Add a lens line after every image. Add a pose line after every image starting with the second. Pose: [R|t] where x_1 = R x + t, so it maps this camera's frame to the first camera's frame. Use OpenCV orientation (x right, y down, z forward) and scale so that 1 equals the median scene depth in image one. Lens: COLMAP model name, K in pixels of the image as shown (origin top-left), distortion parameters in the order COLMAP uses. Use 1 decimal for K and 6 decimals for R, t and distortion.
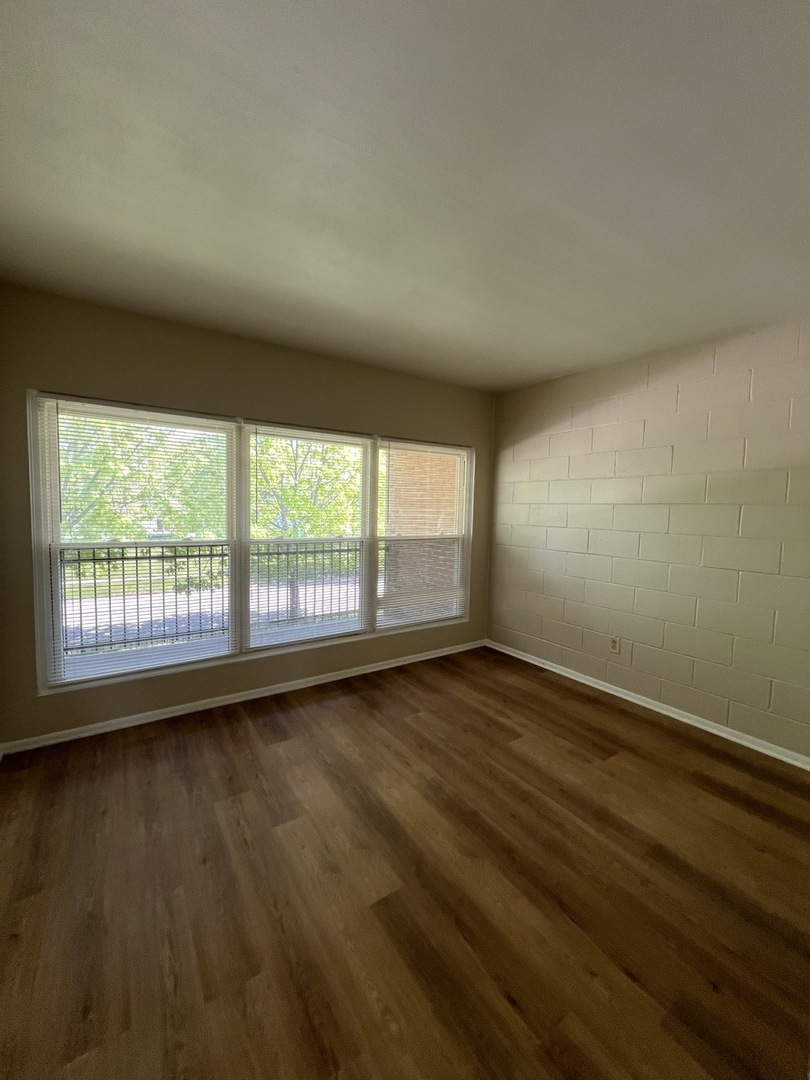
lens RADIAL K [[433.5, 0, 405.0], [0, 433.5, 540.0], [0, 0, 1]] dist [-0.001551, 0.000346]
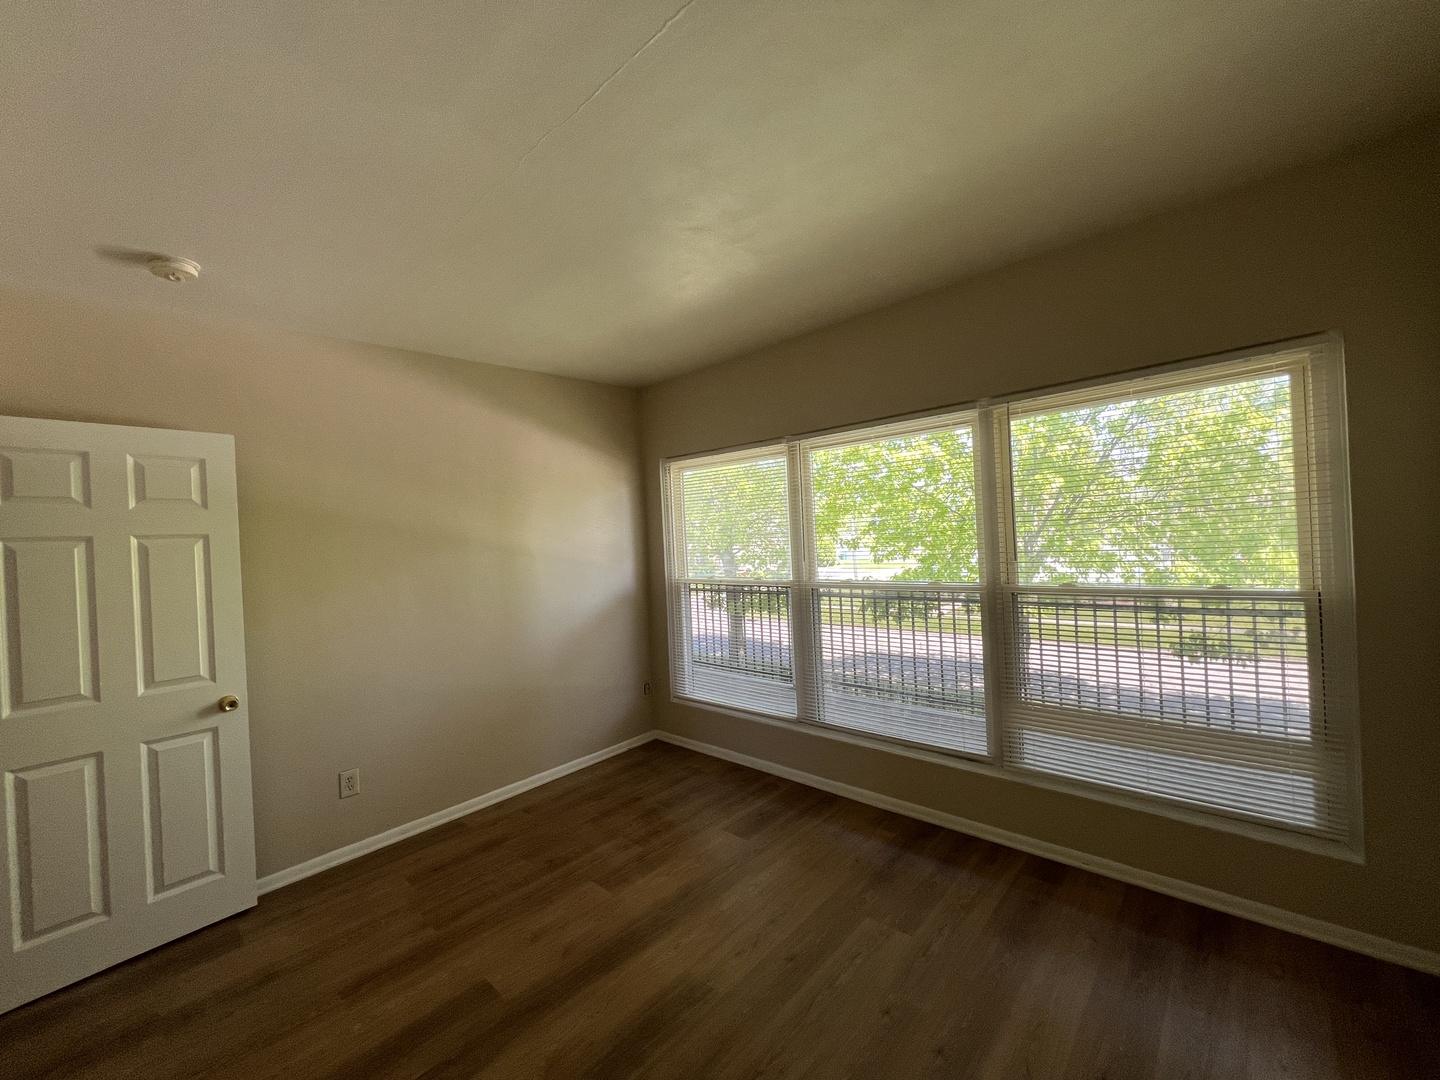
lens RADIAL K [[585.2, 0, 699.6], [0, 585.2, 533.9], [0, 0, 1]] dist [0.009379, -0.000101]
pose [[0.225898, -0.028579, -0.973732, 0.614700], [-0.024976, 0.999071, -0.035117, -0.039511], [0.973831, 0.032253, 0.224974, 0.540101]]
